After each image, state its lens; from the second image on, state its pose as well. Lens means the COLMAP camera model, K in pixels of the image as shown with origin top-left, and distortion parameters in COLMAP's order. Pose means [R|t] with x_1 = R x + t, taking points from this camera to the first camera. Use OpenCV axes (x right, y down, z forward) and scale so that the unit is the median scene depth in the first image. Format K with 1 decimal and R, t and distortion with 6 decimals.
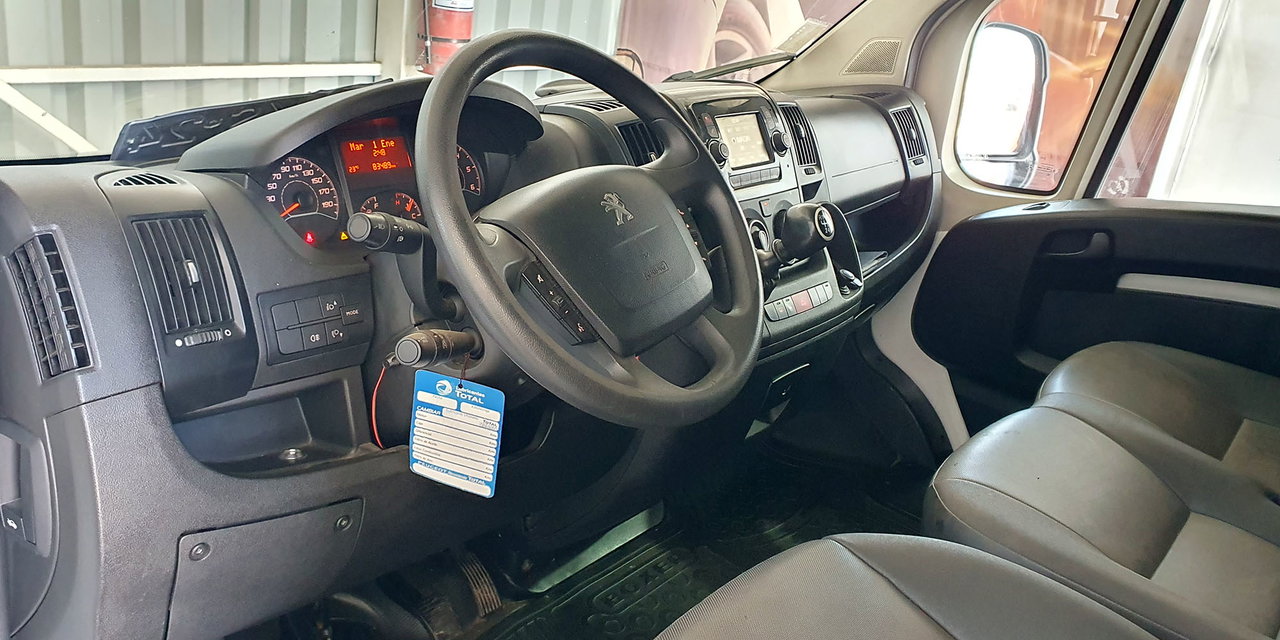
lens RADIAL K [[1072.3, 0, 640.0], [0, 1072.3, 320.0], [0, 0, 1]] dist [0.098360, -0.249952]
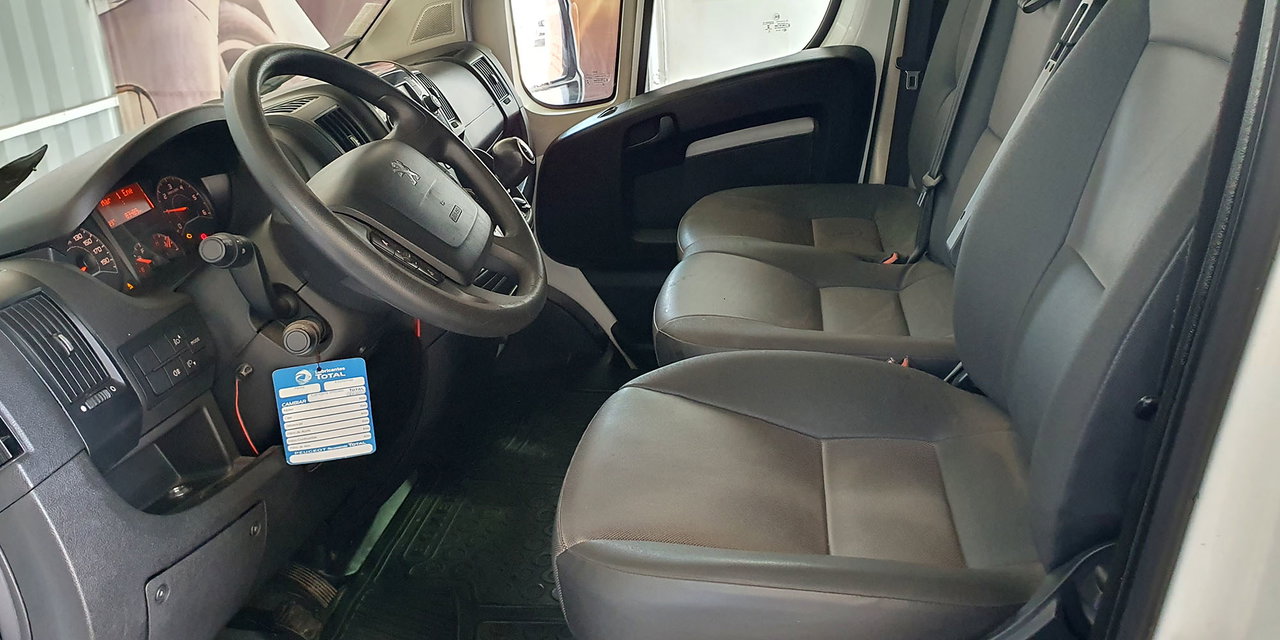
lens RADIAL K [[1072.3, 0, 640.0], [0, 1072.3, 320.0], [0, 0, 1]] dist [0.098360, -0.249952]
pose [[0.842530, -0.343091, 0.415248, -0.319011], [0.334928, 0.937444, 0.094984, 0.018328], [-0.421861, 0.059051, 0.904736, -0.144131]]
